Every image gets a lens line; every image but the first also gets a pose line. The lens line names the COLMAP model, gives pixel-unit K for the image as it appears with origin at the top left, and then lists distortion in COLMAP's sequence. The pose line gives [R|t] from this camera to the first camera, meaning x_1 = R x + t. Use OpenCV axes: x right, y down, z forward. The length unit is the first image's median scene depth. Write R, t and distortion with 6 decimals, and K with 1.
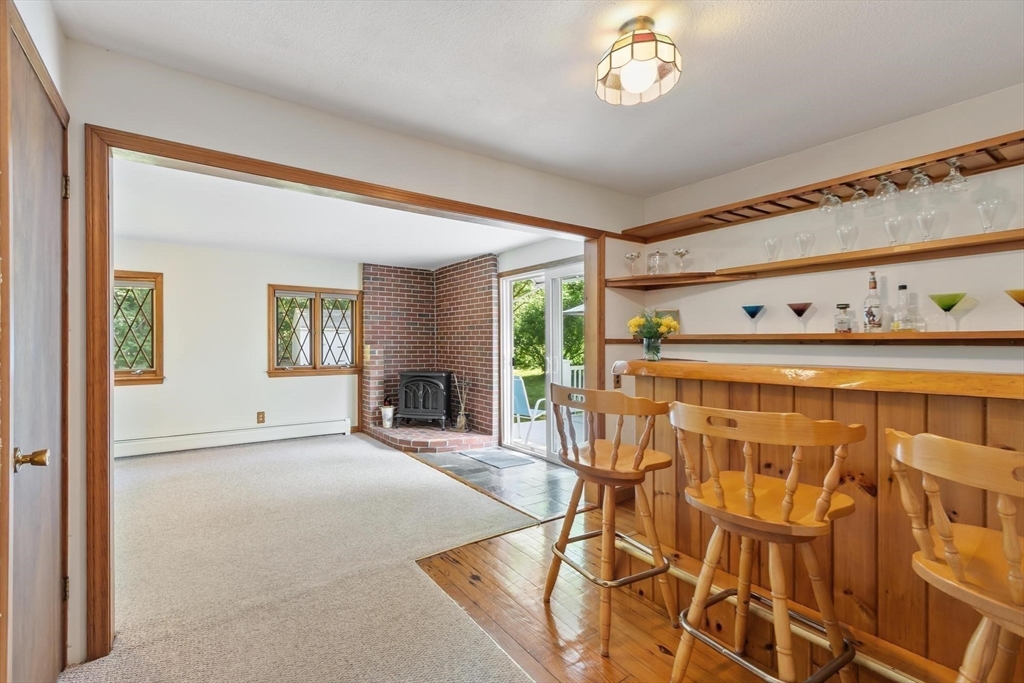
lens RADIAL K [[449.6, 0, 509.8], [0, 449.6, 346.8], [0, 0, 1]] dist [-0.002569, 0.002149]
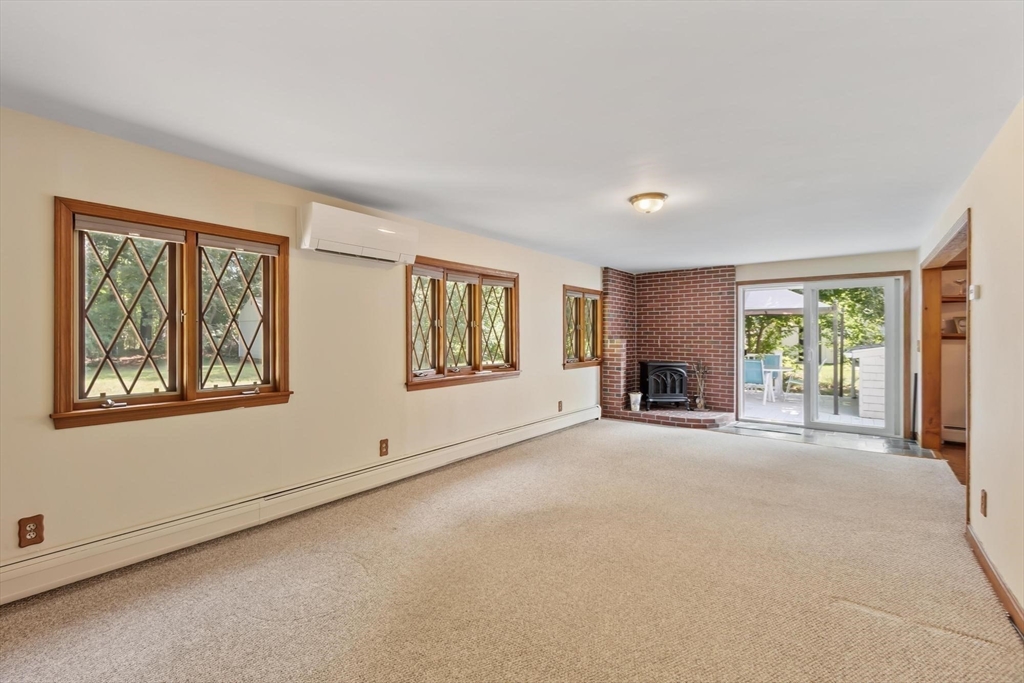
lens RADIAL K [[449.6, 0, 505.0], [0, 449.6, 335.2], [0, 0, 1]] dist [-0.002569, 0.002149]
pose [[0.960182, -0.001355, 0.279373, -0.949969], [0.005002, 0.999911, -0.012340, -0.002716], [-0.279331, 0.013246, 0.960103, -0.013669]]
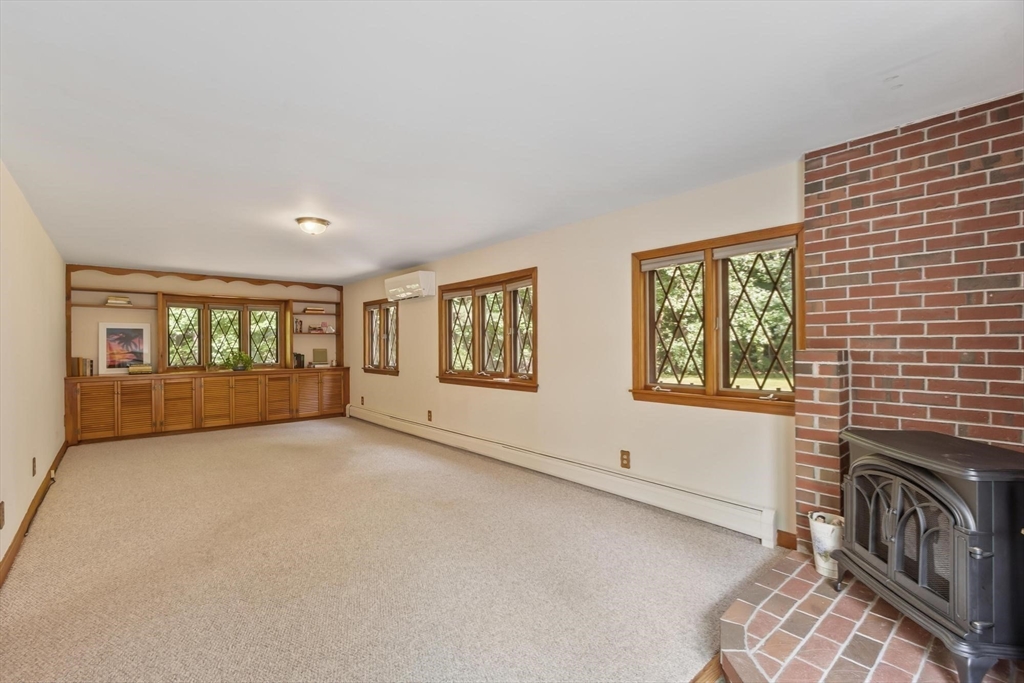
lens RADIAL K [[449.6, 0, 471.0], [0, 449.6, 343.7], [0, 0, 1]] dist [-0.002569, 0.002149]
pose [[0.041953, 0.000245, -0.999120, 0.087834], [0.002373, 0.999997, 0.000344, -0.011157], [0.999117, -0.002385, 0.041952, 0.719617]]
